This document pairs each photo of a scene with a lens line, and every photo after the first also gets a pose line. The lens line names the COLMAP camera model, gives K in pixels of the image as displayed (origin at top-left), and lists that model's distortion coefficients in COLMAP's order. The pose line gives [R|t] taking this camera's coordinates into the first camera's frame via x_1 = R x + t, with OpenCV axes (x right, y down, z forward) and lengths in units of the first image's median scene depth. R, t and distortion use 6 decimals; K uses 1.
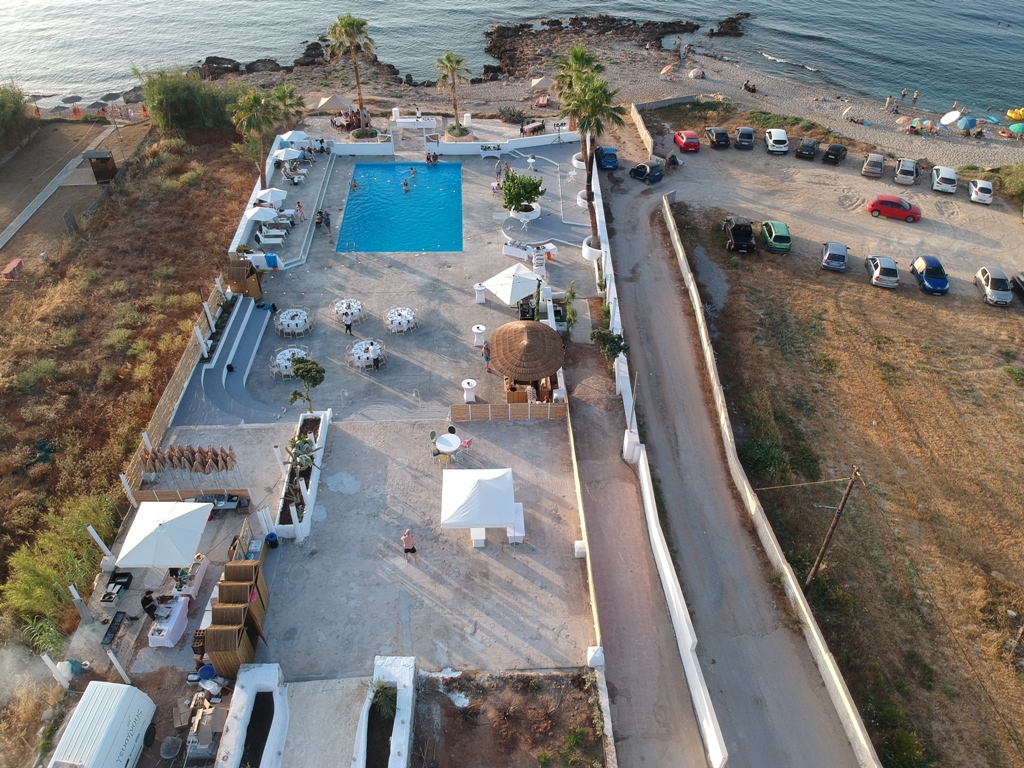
lens RADIAL K [[746.6, 0, 518.9], [0, 746.6, 374.9], [0, 0, 1]] dist [0.078620, -0.147817]
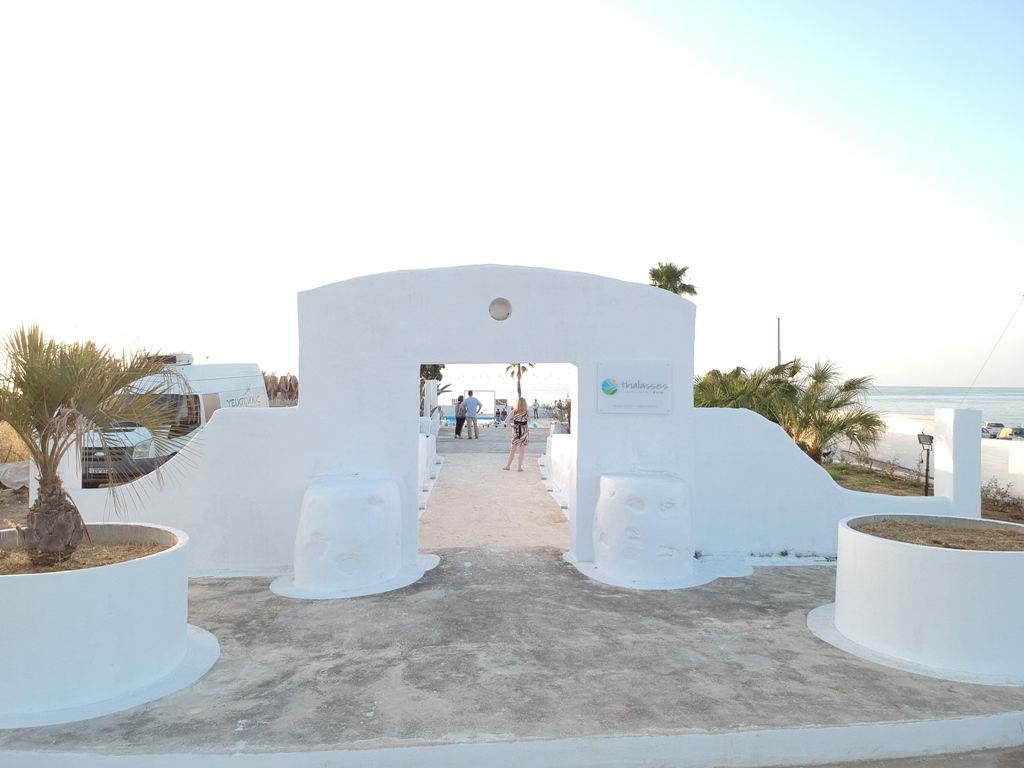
lens RADIAL K [[746.6, 0, 511.0], [0, 746.6, 374.4], [0, 0, 1]] dist [0.078620, -0.147817]
pose [[0.999986, -0.001696, -0.004938, -0.141079], [-0.001924, 0.759503, -0.650501, 0.528845], [0.004854, 0.650502, 0.759489, 0.230107]]
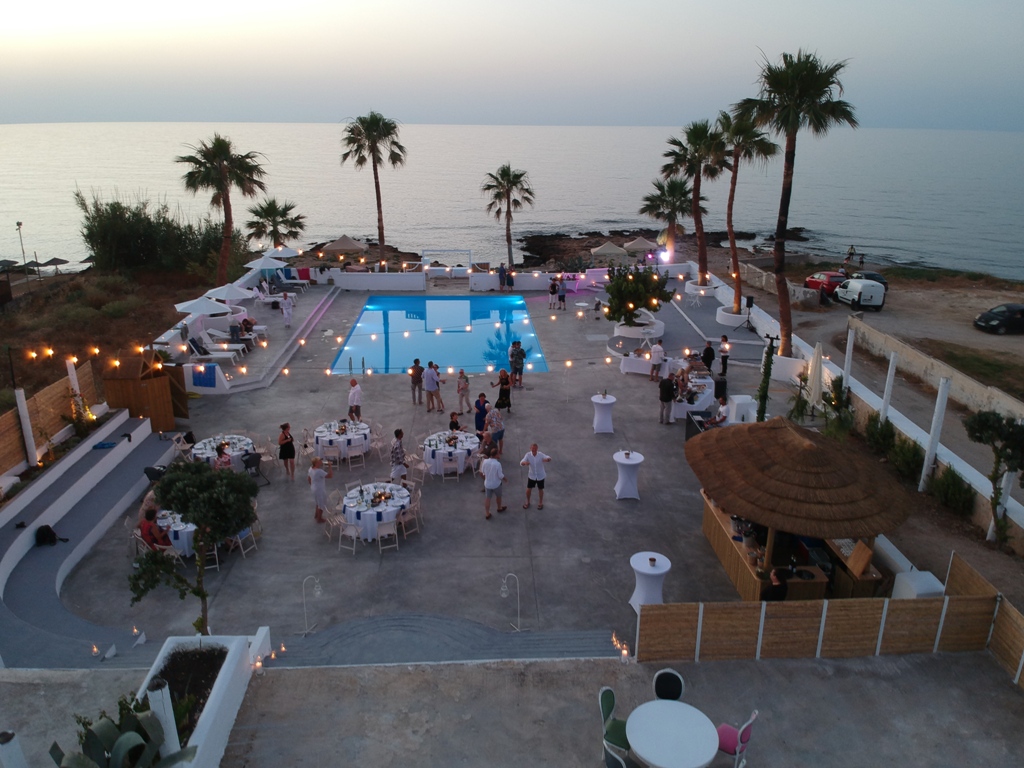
lens RADIAL K [[746.6, 0, 517.3], [0, 746.6, 376.7], [0, 0, 1]] dist [0.078620, -0.147817]
pose [[0.999970, -0.005048, 0.005819, -0.125458], [0.006834, 0.929988, -0.367526, 0.057878], [-0.003556, 0.367555, 0.929995, 0.573406]]
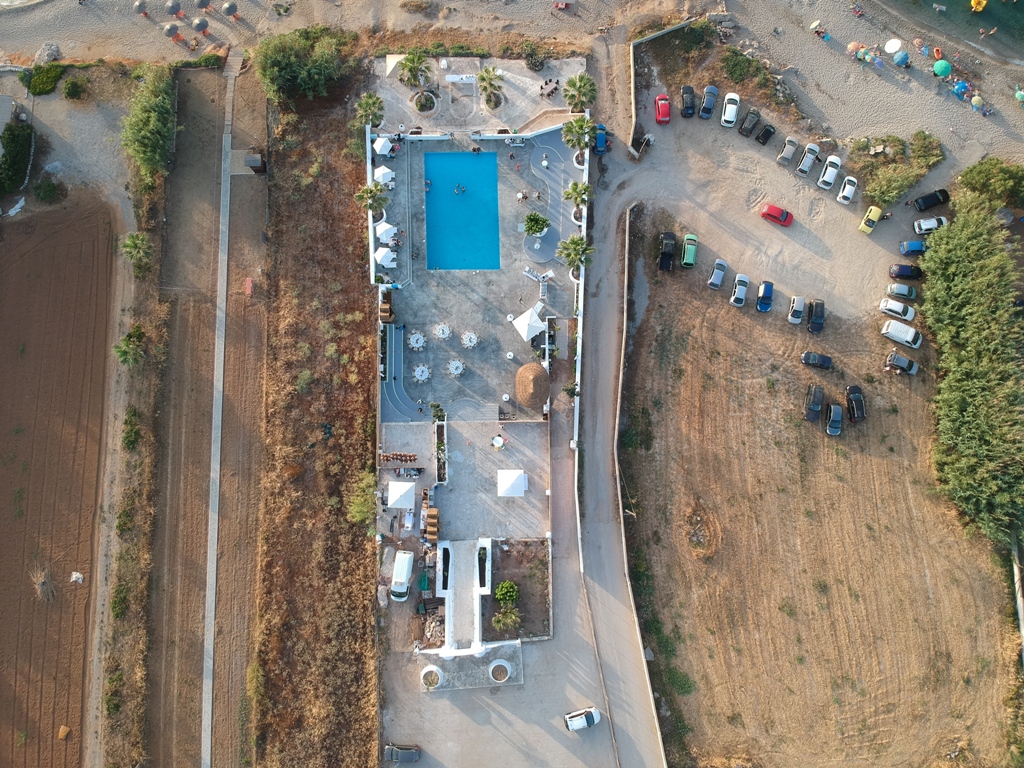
lens RADIAL K [[746.6, 0, 518.7], [0, 746.6, 369.7], [0, 0, 1]] dist [0.078620, -0.147817]
pose [[0.999381, 0.034874, -0.004694, -0.019957], [-0.021760, 0.717313, 0.696411, -1.457945], [0.027654, -0.695877, 0.717628, -0.476471]]
